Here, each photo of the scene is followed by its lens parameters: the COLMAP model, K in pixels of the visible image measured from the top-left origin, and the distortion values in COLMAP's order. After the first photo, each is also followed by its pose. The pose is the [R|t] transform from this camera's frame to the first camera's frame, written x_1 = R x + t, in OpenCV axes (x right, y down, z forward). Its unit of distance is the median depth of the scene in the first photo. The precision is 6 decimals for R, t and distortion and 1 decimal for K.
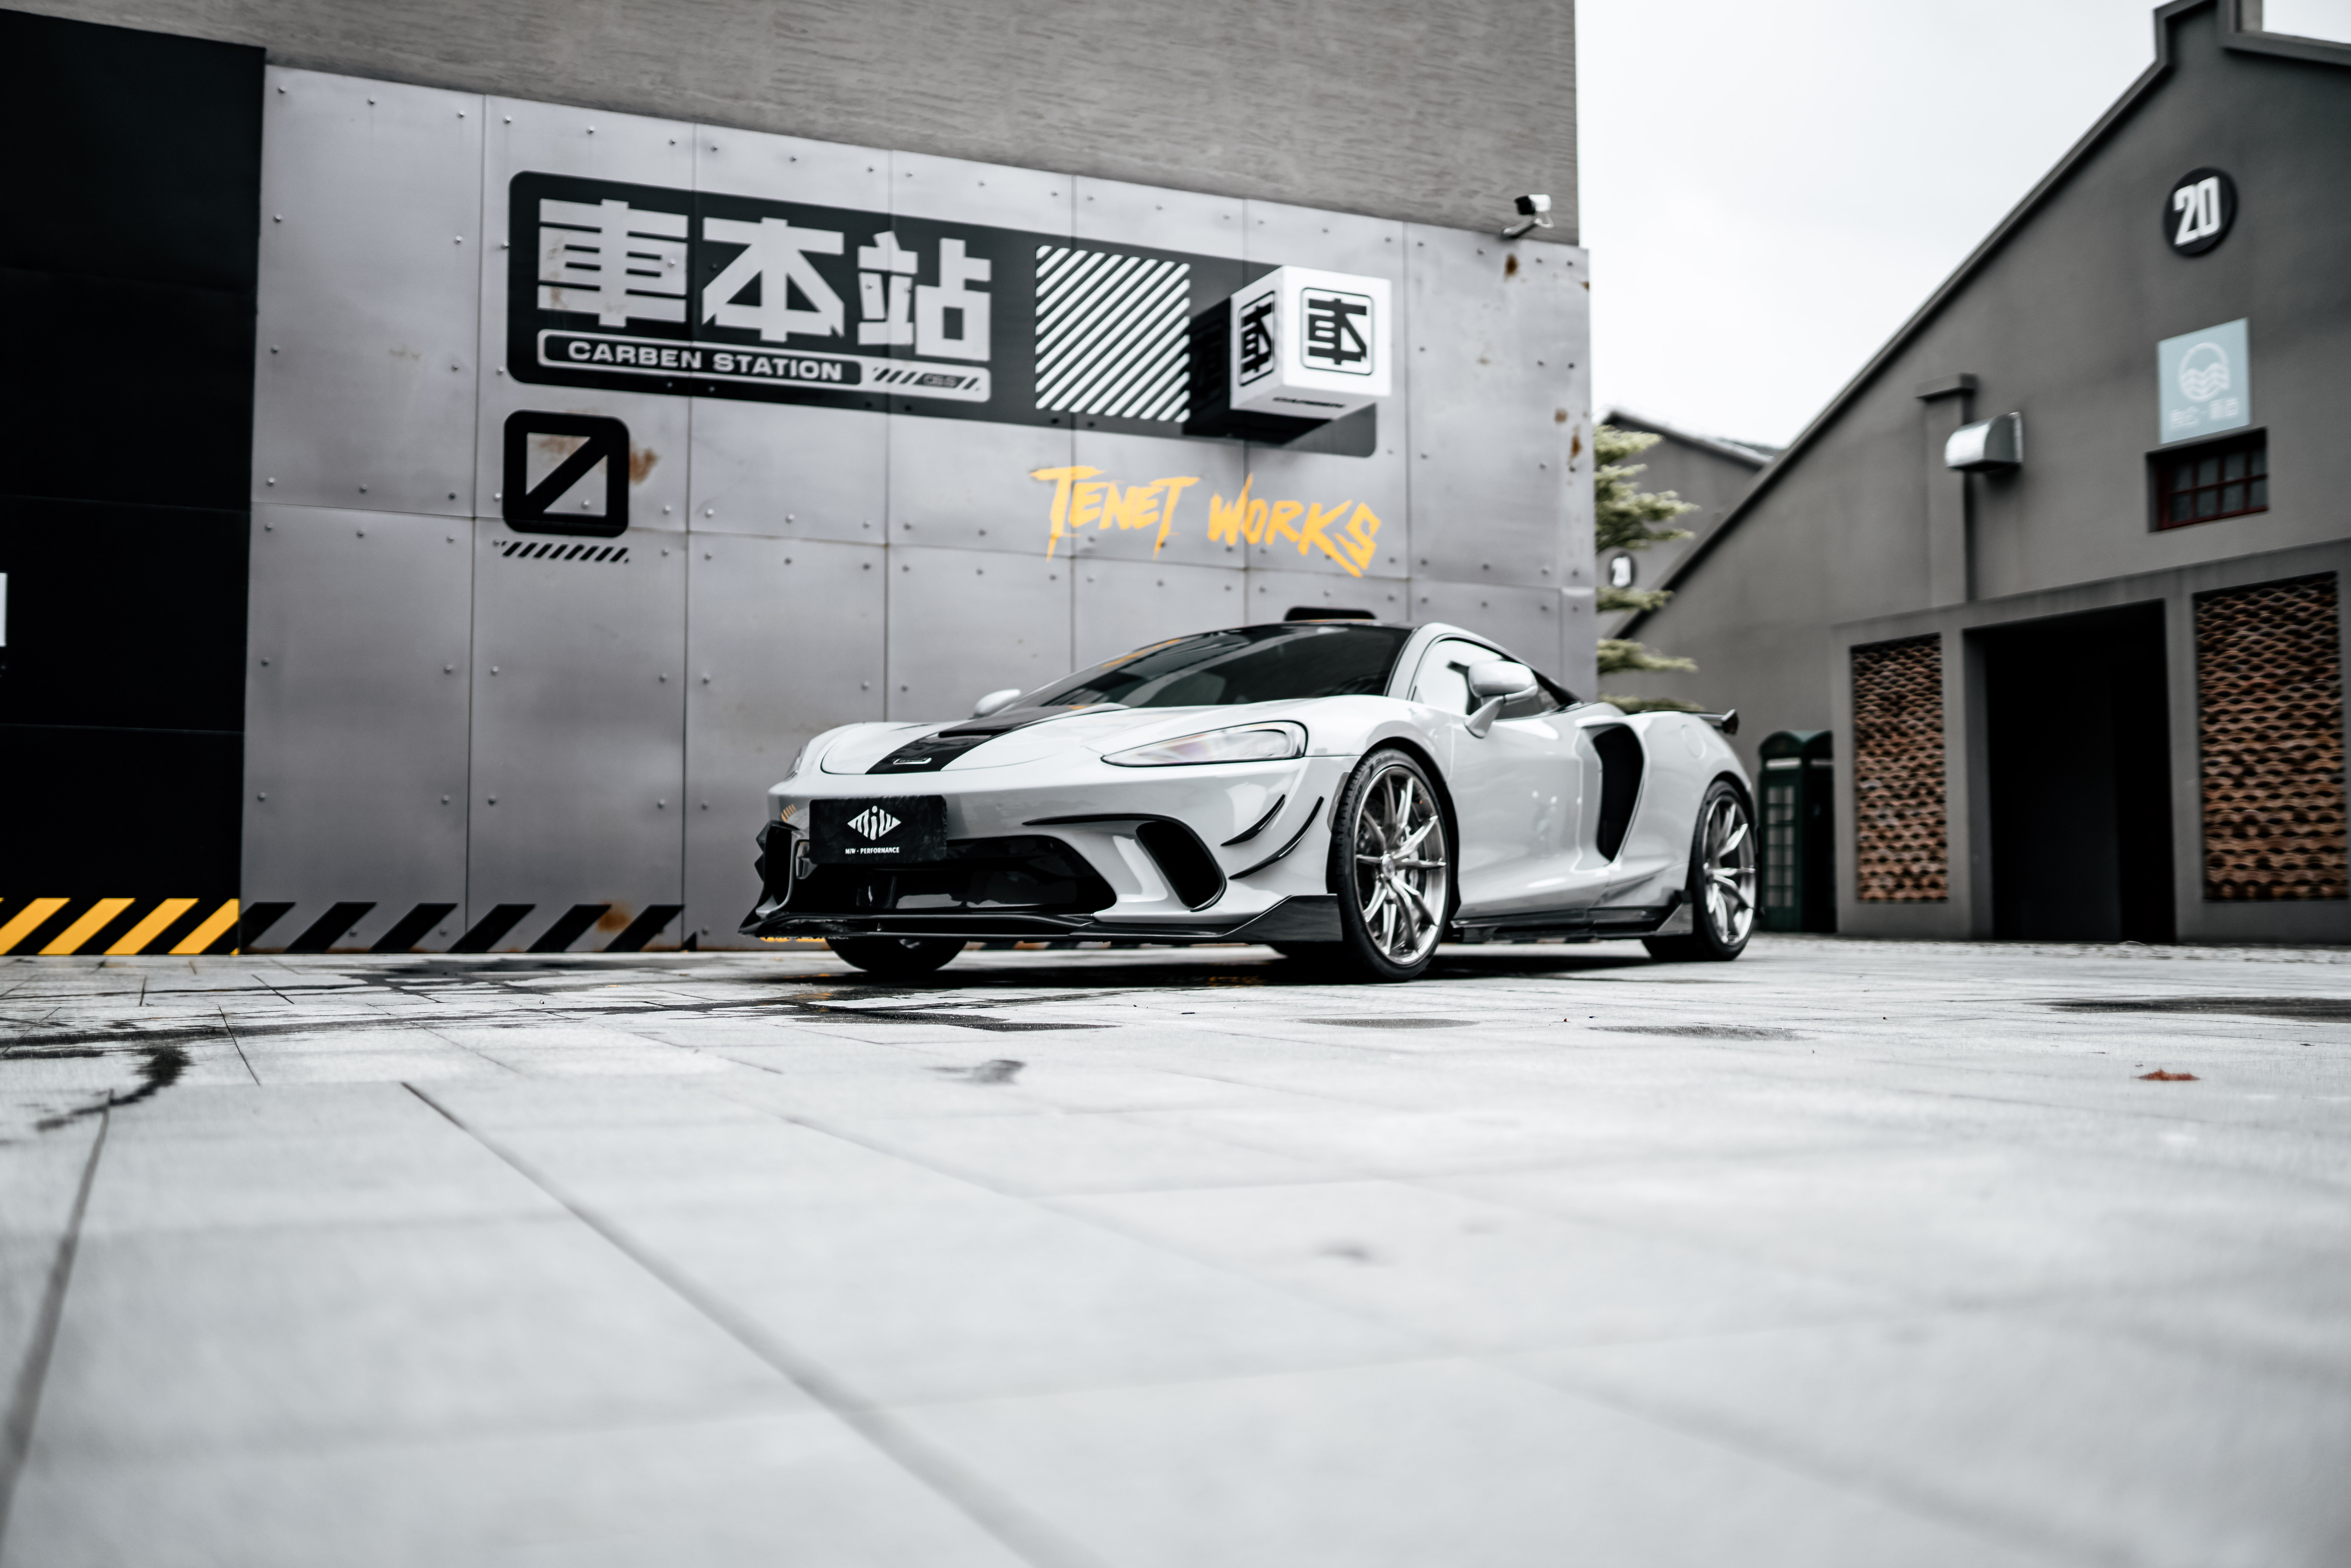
lens RADIAL K [[2259.0, 0, 1165.9], [0, 2259.0, 787.7], [0, 0, 1]] dist [-0.073845, 0.118418]
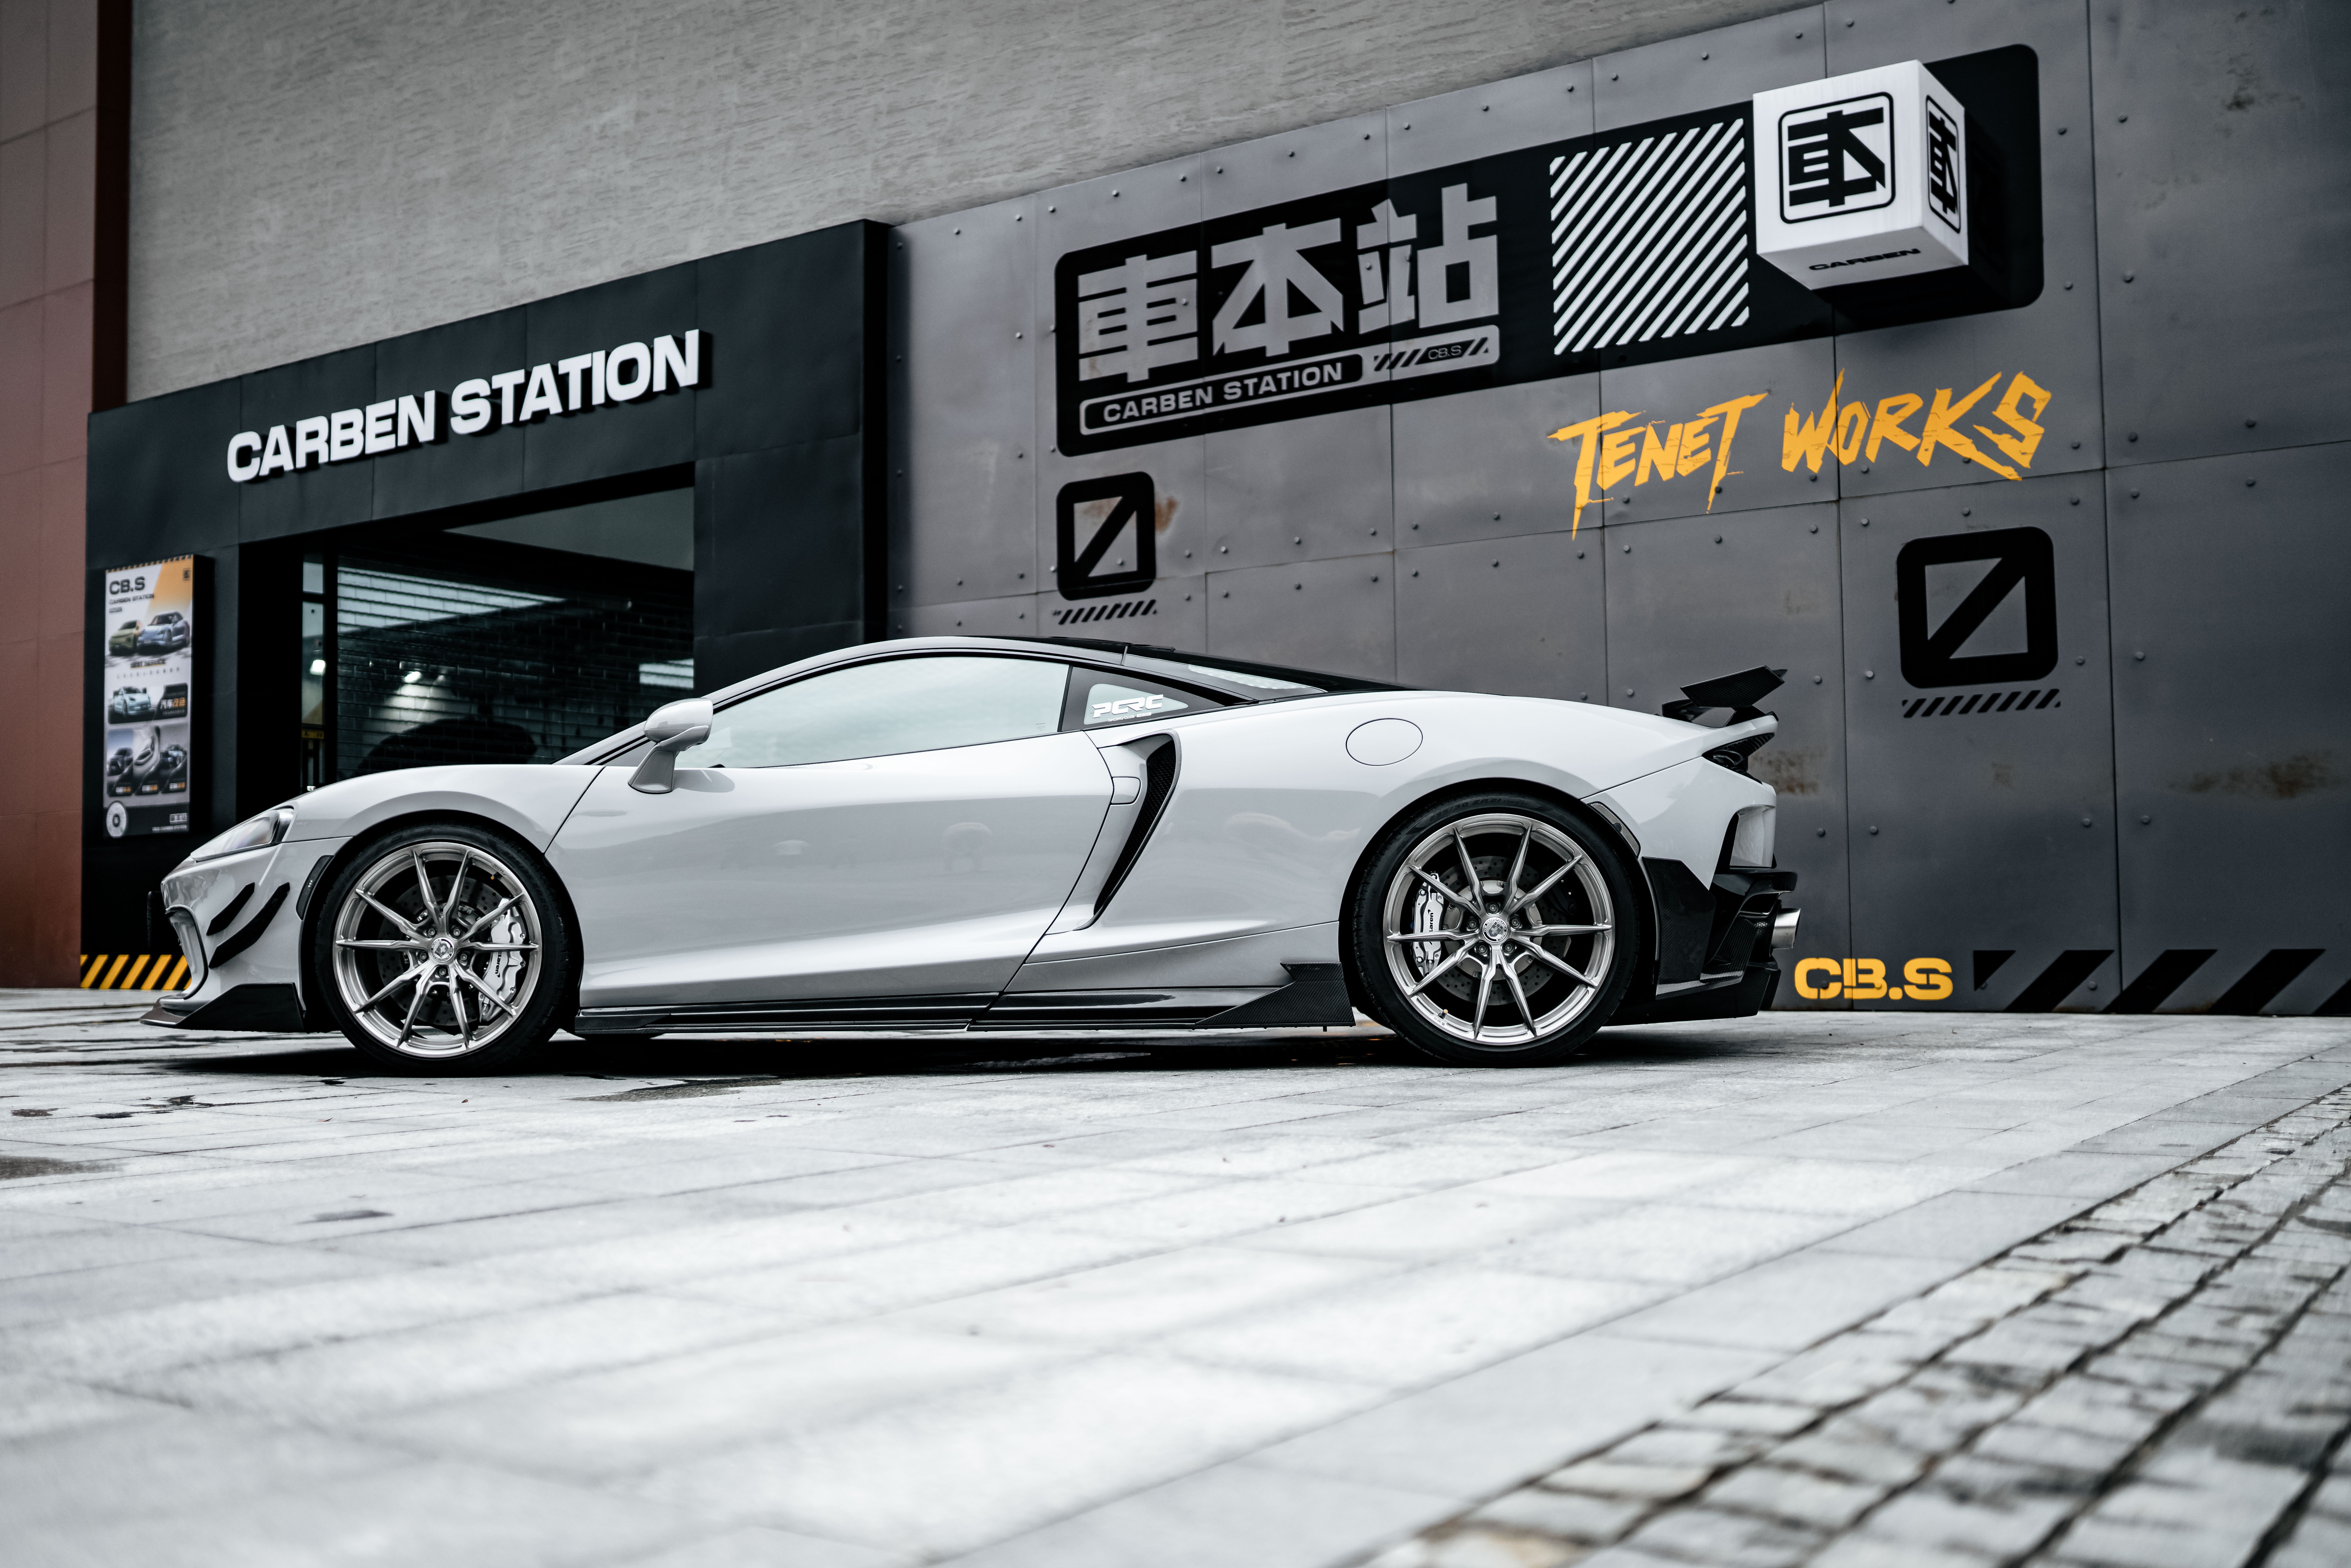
lens RADIAL K [[2304.9, 0, 1111.7], [0, 2304.9, 828.8], [0, 0, 1]] dist [-0.076949, 0.103320]
pose [[0.503399, -0.040758, -0.863092, 0.598807], [0.057698, 0.998243, -0.013488, 0.007825], [0.862126, -0.043009, 0.504866, 0.438080]]
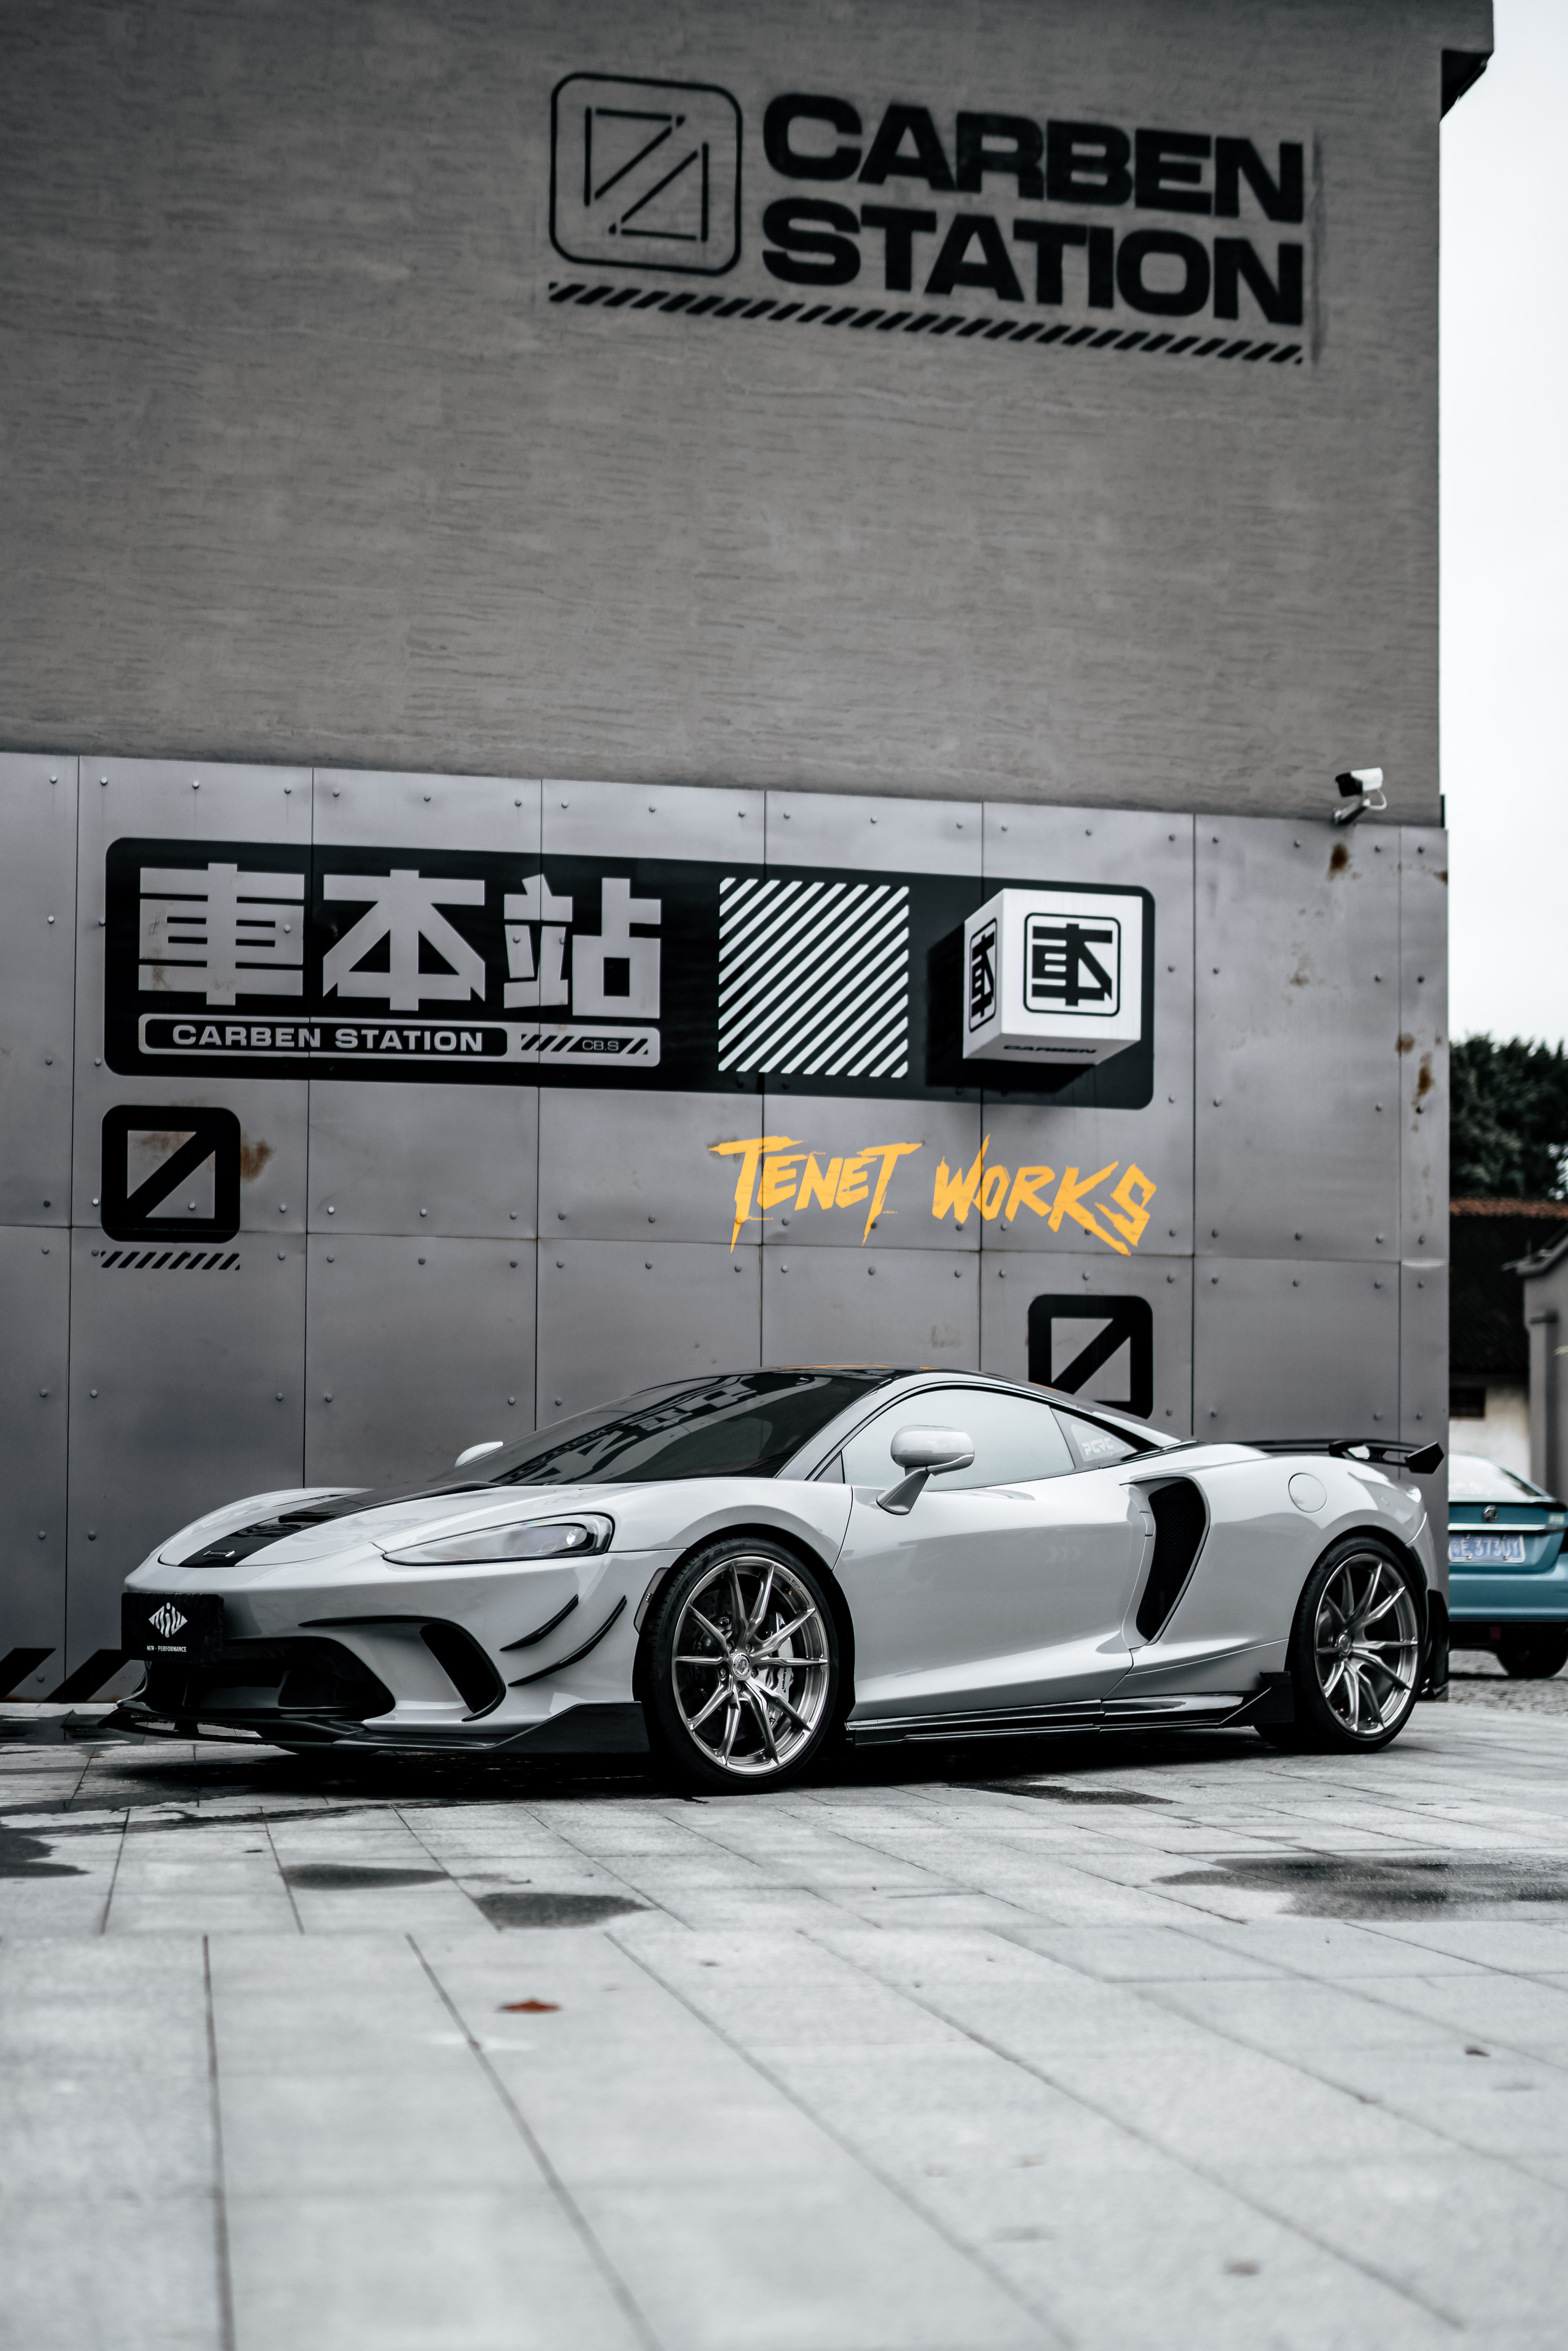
lens RADIAL K [[2886.6, 0, 674.2], [0, 2886.6, 1567.6], [0, 0, 1]] dist [-0.072061, 0.106650]
pose [[0.968225, 0.007849, -0.249959, 0.207292], [0.004956, 0.998709, 0.050555, -0.036311], [0.250033, -0.050187, 0.966936, -0.073324]]
